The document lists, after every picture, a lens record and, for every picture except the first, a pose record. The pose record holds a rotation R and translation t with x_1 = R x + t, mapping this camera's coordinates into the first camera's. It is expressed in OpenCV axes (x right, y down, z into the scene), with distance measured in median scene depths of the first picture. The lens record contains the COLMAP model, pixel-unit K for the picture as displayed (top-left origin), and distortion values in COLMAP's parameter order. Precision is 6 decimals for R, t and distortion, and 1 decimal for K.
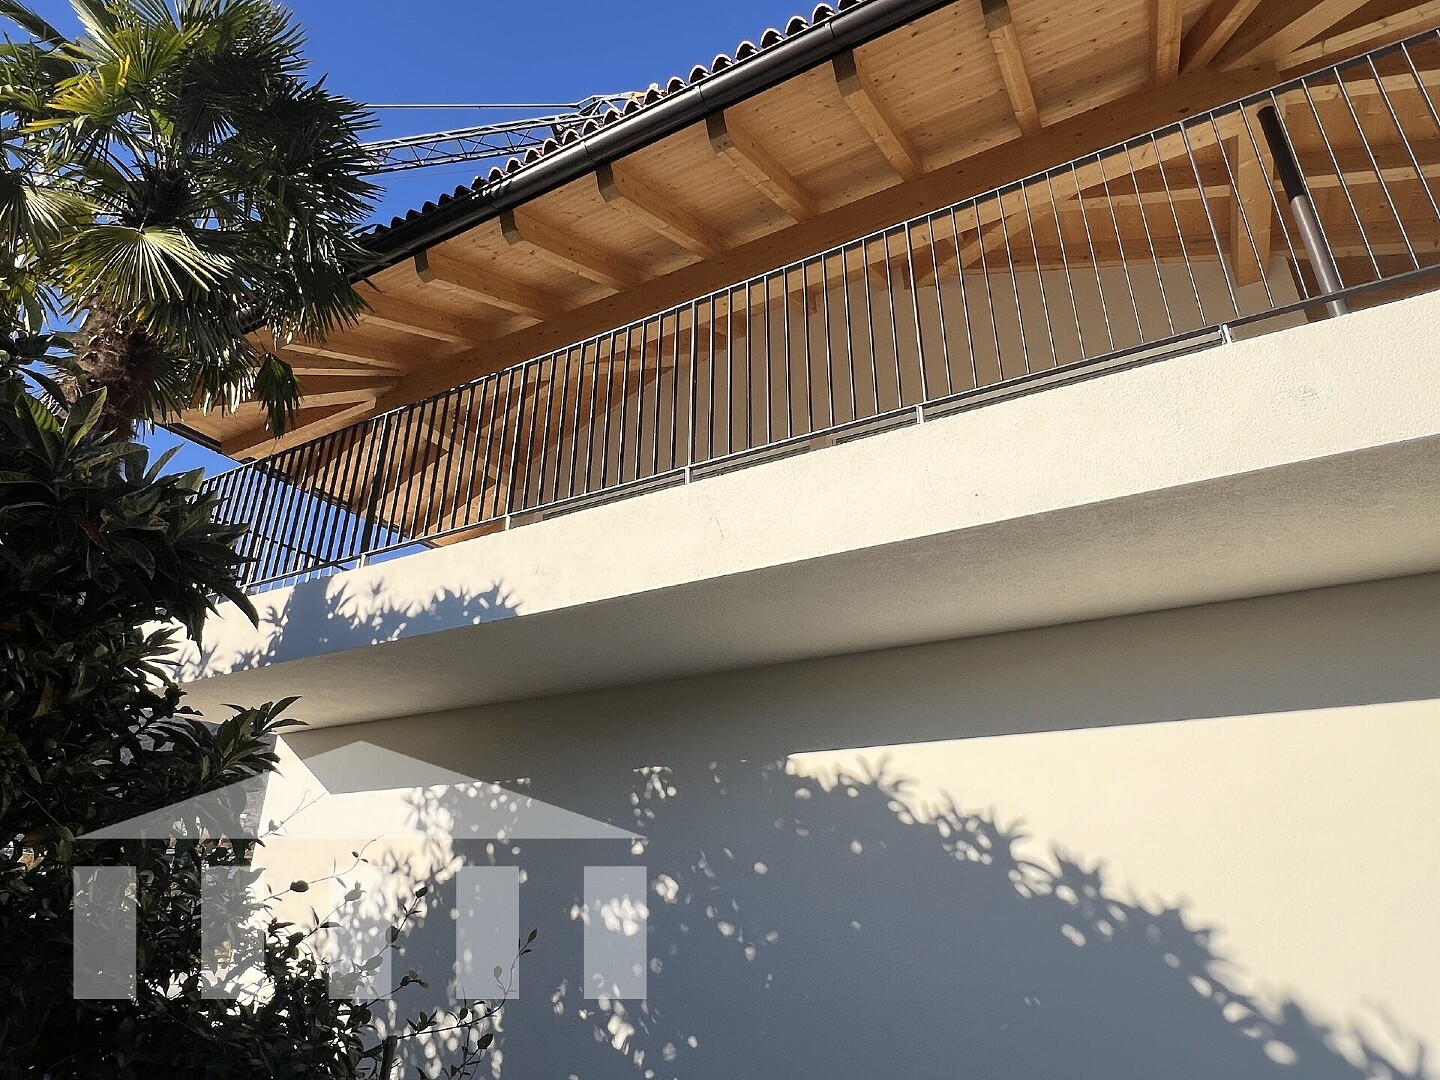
lens RADIAL K [[848.6, 0, 725.0], [0, 848.6, 537.1], [0, 0, 1]] dist [-0.035152, 0.005058]
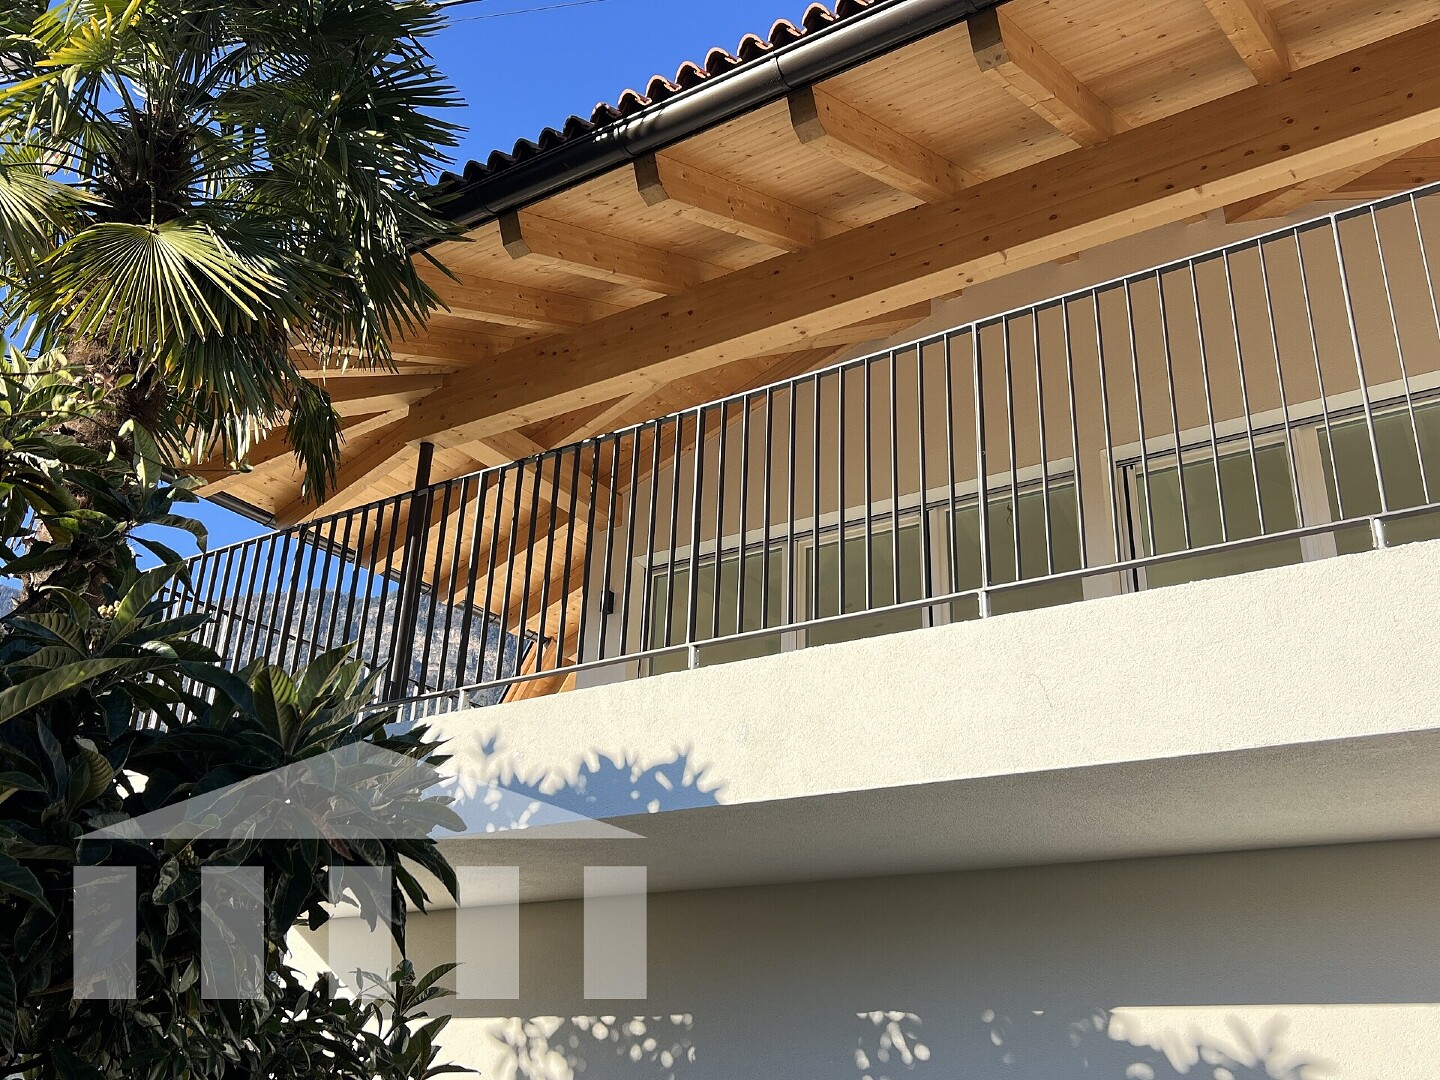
lens RADIAL K [[1326.2, 0, 719.1], [0, 1326.2, 539.4], [0, 0, 1]] dist [0.002328, 0.000000]
pose [[0.995529, -0.004588, -0.094342, -0.119458], [0.004588, 0.999989, -0.000216, -0.096688], [0.094342, -0.000217, 0.995540, -0.039309]]
